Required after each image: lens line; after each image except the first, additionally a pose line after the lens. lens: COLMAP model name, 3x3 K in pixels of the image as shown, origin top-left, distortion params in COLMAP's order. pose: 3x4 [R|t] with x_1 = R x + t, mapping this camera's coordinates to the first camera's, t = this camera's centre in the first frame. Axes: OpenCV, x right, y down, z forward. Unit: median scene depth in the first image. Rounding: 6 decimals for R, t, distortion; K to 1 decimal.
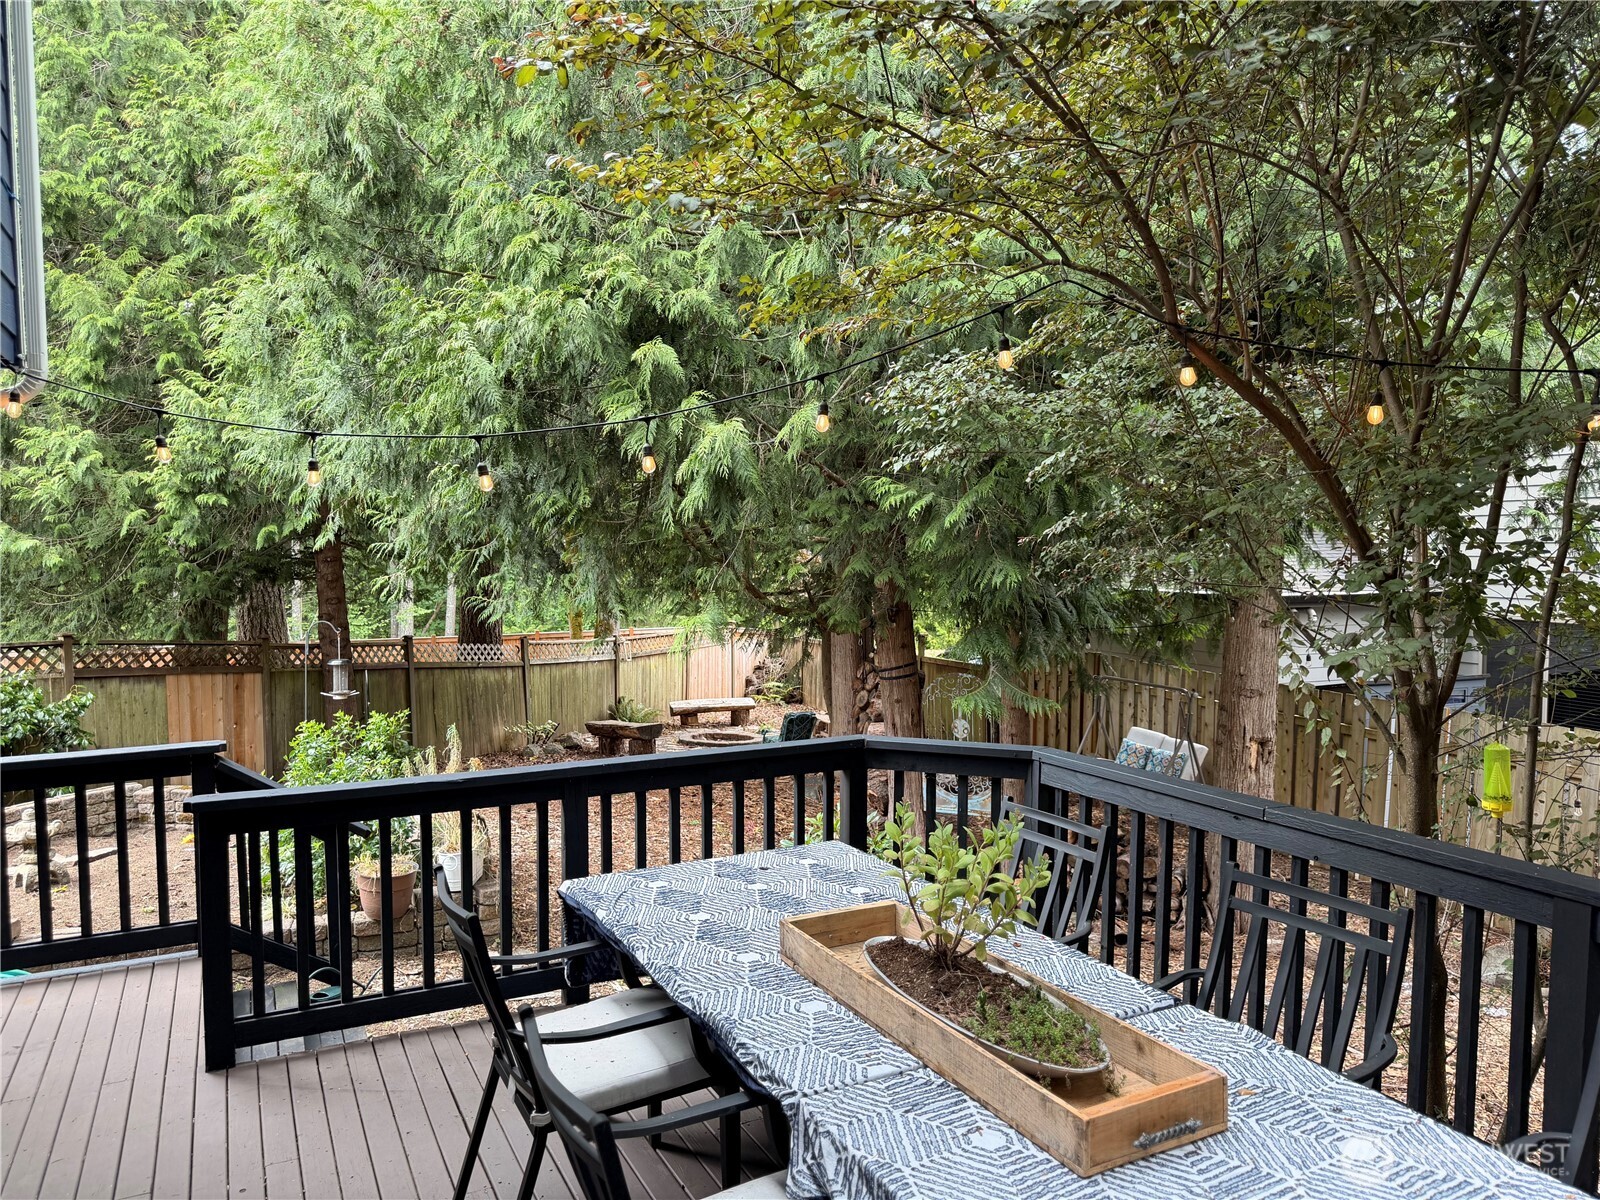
lens RADIAL K [[1128.4, 0, 800.0], [0, 1128.4, 600.0], [0, 0, 1]] dist [0.082293, -0.120569]
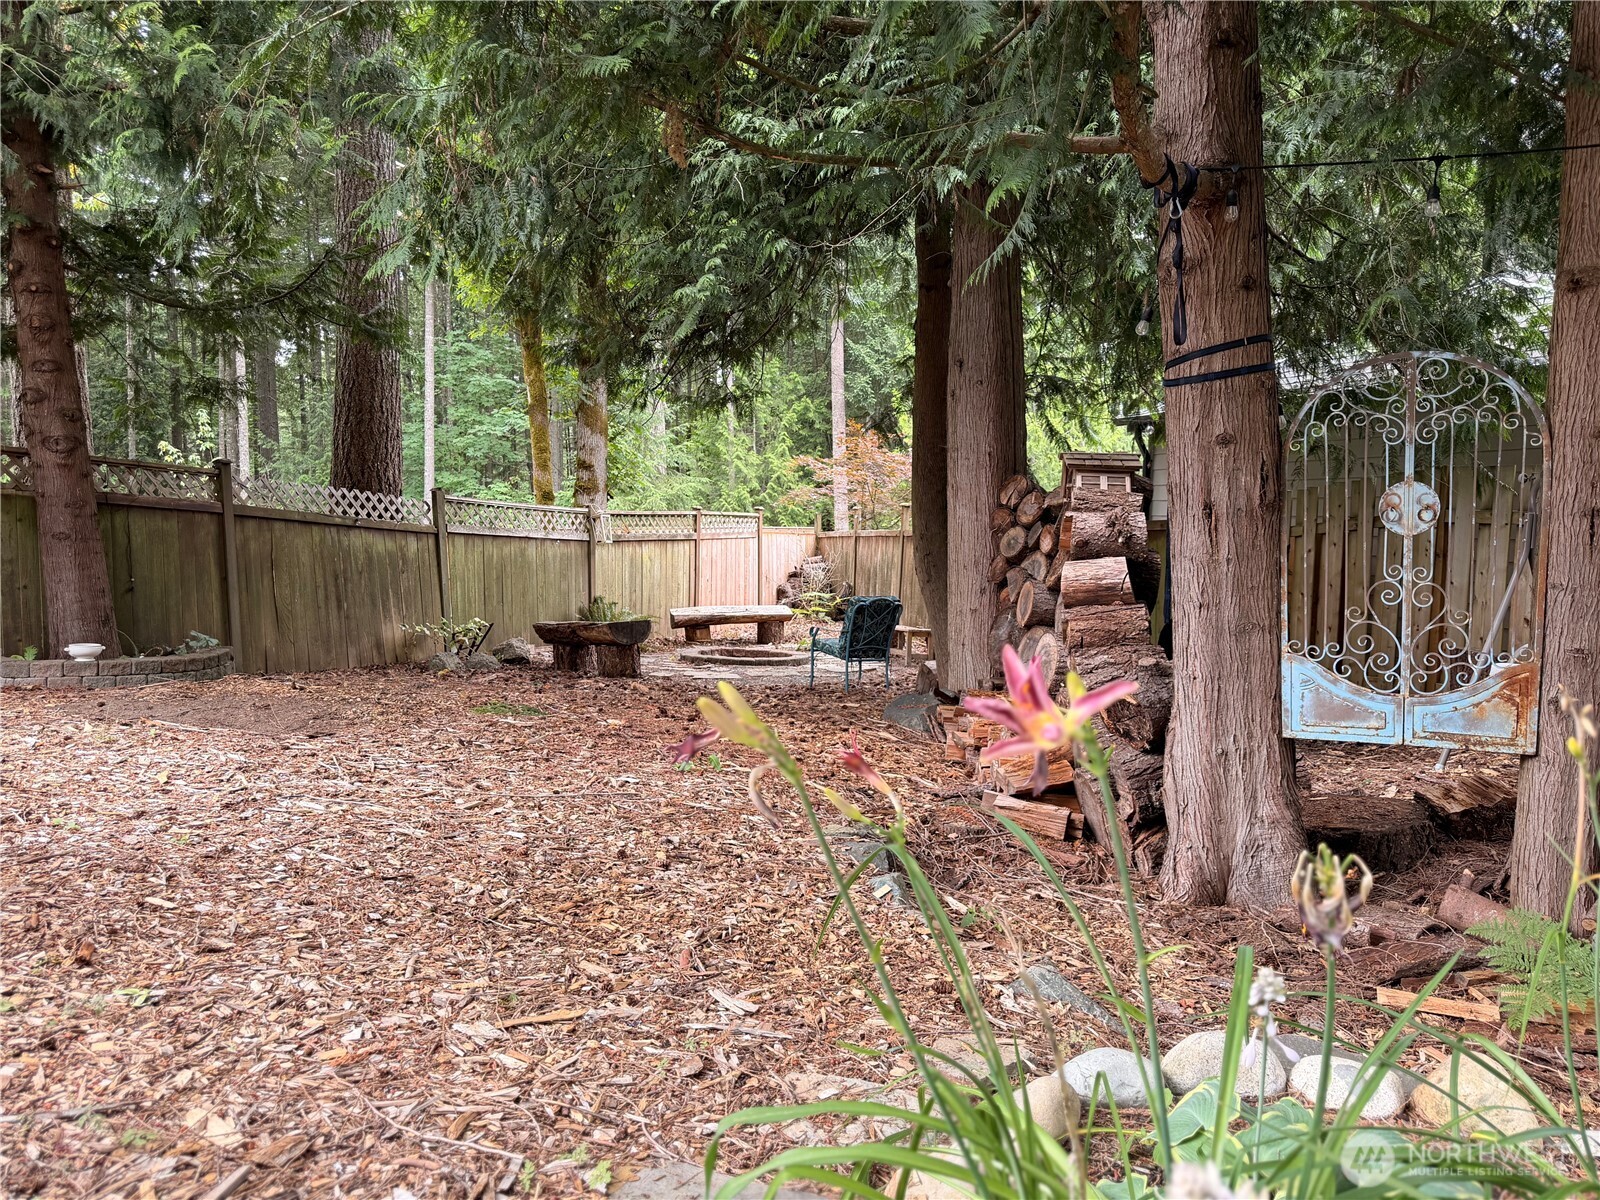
lens RADIAL K [[1128.4, 0, 800.0], [0, 1128.4, 600.0], [0, 0, 1]] dist [0.082293, -0.120569]
pose [[0.999773, 0.008397, -0.019596, -0.022968], [-0.007832, 0.999557, 0.028728, 0.069202], [0.019828, -0.028568, 0.999395, 0.327172]]
